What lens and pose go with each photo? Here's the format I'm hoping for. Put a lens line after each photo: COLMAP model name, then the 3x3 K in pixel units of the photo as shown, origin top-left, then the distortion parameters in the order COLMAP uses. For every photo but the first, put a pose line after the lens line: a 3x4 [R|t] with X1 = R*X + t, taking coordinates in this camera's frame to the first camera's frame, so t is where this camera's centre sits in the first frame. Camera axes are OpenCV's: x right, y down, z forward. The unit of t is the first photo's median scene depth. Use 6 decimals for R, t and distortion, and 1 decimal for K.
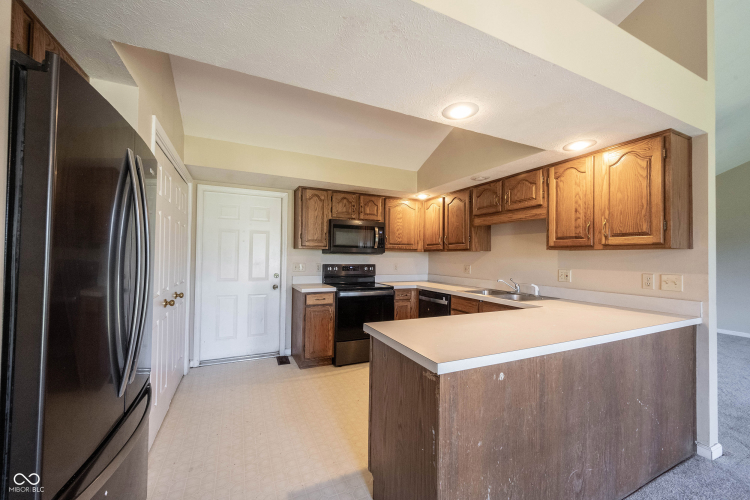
lens RADIAL K [[295.2, 0, 374.0], [0, 295.2, 252.0], [0, 0, 1]] dist [-0.001031, -0.000195]
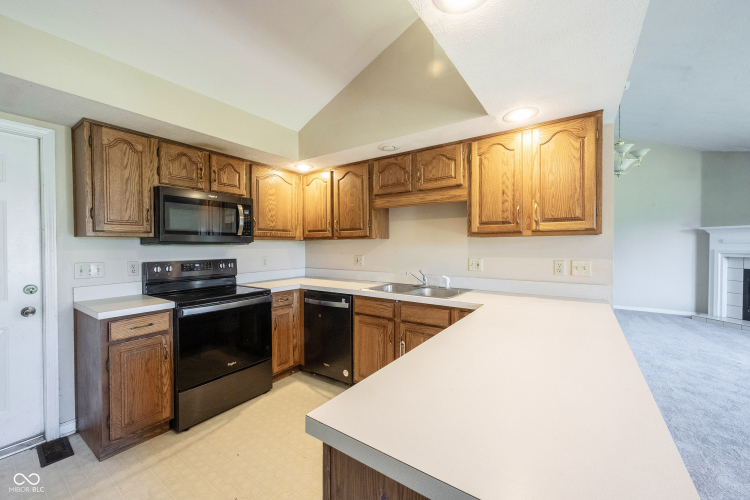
lens RADIAL K [[295.2, 0, 374.2], [0, 295.2, 248.5], [0, 0, 1]] dist [-0.001031, -0.000195]
pose [[0.866332, -0.023797, 0.498902, -0.076937], [0.009519, 0.999470, 0.031145, -0.001376], [-0.499378, -0.022233, 0.866099, 0.299260]]
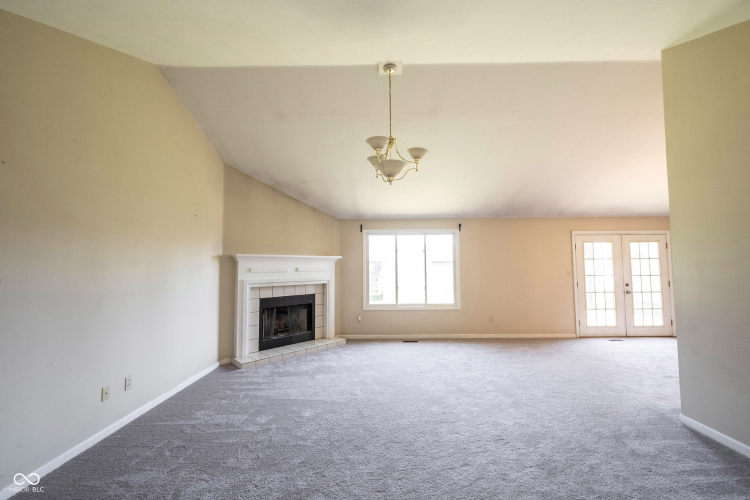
lens RADIAL K [[295.2, 0, 374.7], [0, 295.2, 250.1], [0, 0, 1]] dist [-0.001031, -0.000195]
pose [[-0.900405, 0.012519, 0.434872, 1.079062], [-0.013918, 0.998245, -0.057554, 0.002388], [-0.434830, -0.057875, -0.898651, 1.680820]]
